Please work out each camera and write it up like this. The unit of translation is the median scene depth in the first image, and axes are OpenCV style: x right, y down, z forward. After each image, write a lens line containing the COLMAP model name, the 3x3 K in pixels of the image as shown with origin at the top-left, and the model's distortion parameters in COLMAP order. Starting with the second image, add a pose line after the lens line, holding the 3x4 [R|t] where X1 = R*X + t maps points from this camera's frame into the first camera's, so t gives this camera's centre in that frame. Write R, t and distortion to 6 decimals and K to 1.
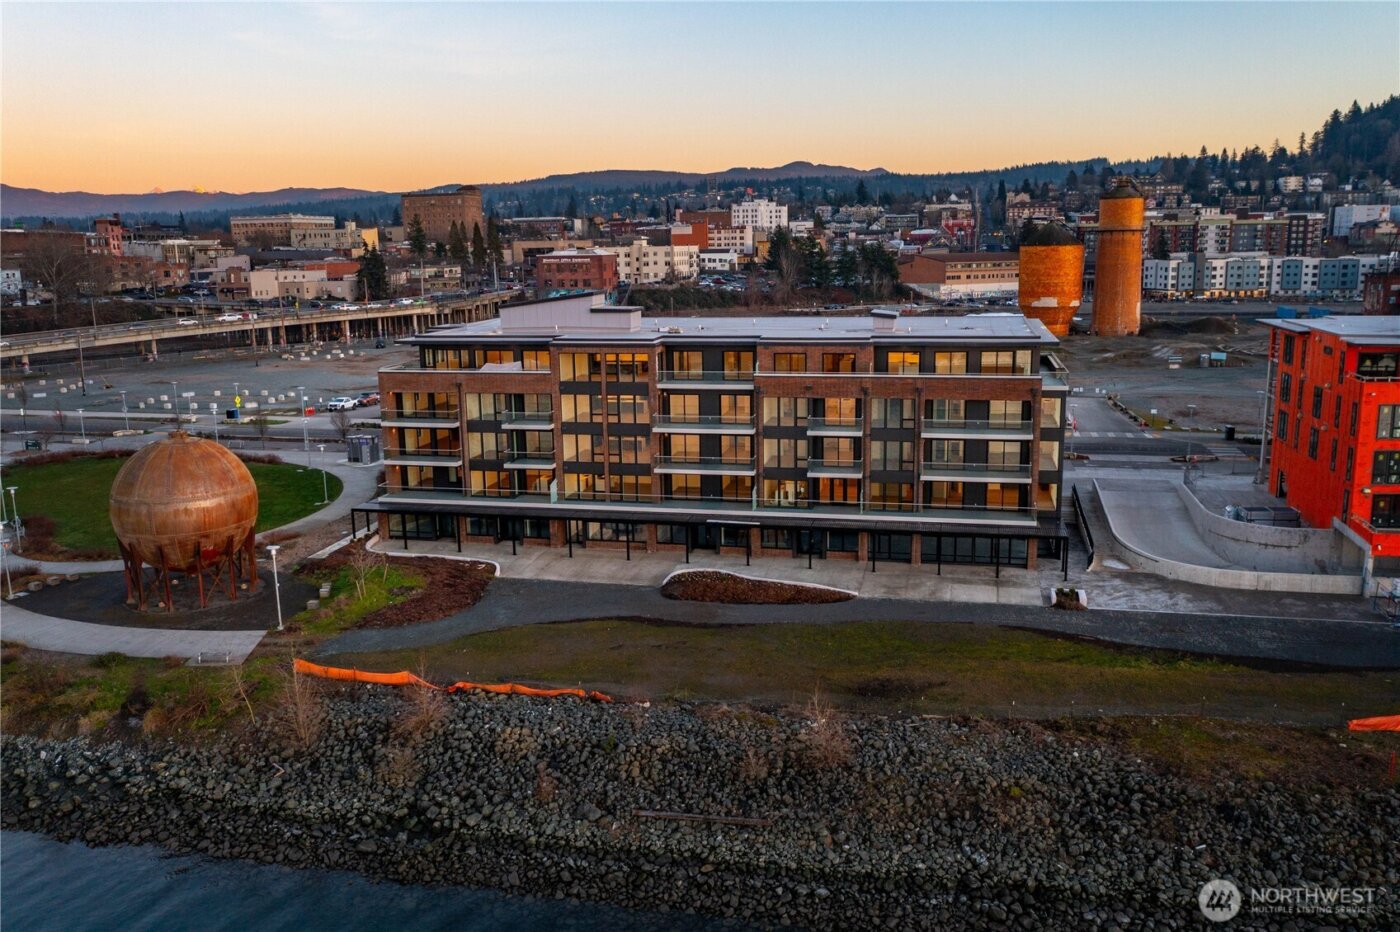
lens RADIAL K [[1197.1, 0, 700.0], [0, 1197.1, 466.0], [0, 0, 1]] dist [-0.013671, 0.003747]
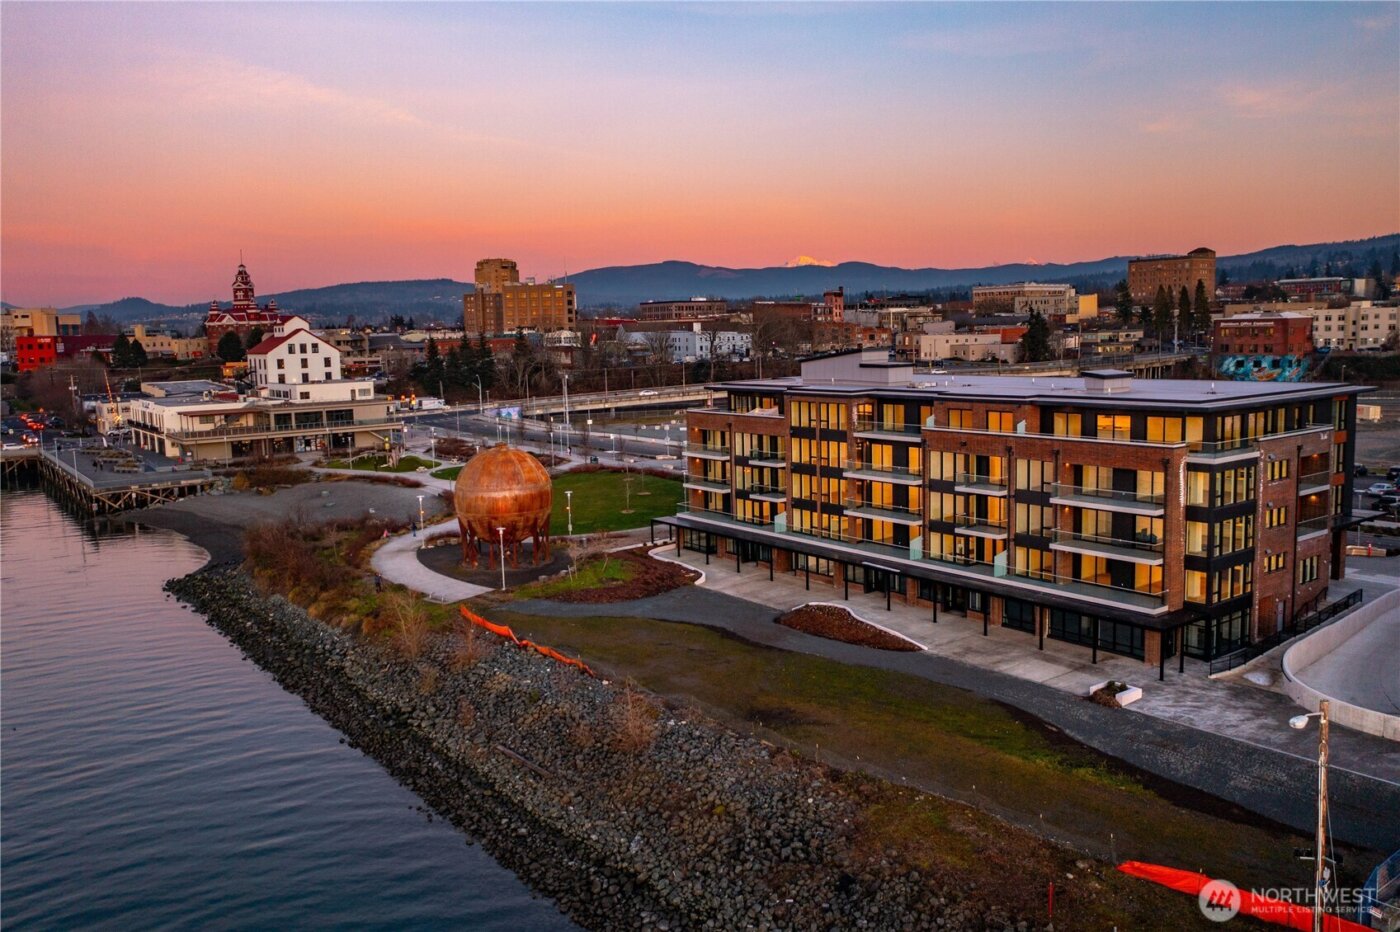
lens RADIAL K [[1197.1, 0, 700.0], [0, 1197.1, 466.0], [0, 0, 1]] dist [-0.013671, 0.003747]
pose [[0.727249, 0.073981, -0.682375, 0.610425], [-0.112009, 0.993639, -0.011647, -0.010615], [0.677172, 0.084902, 0.730910, 0.119386]]
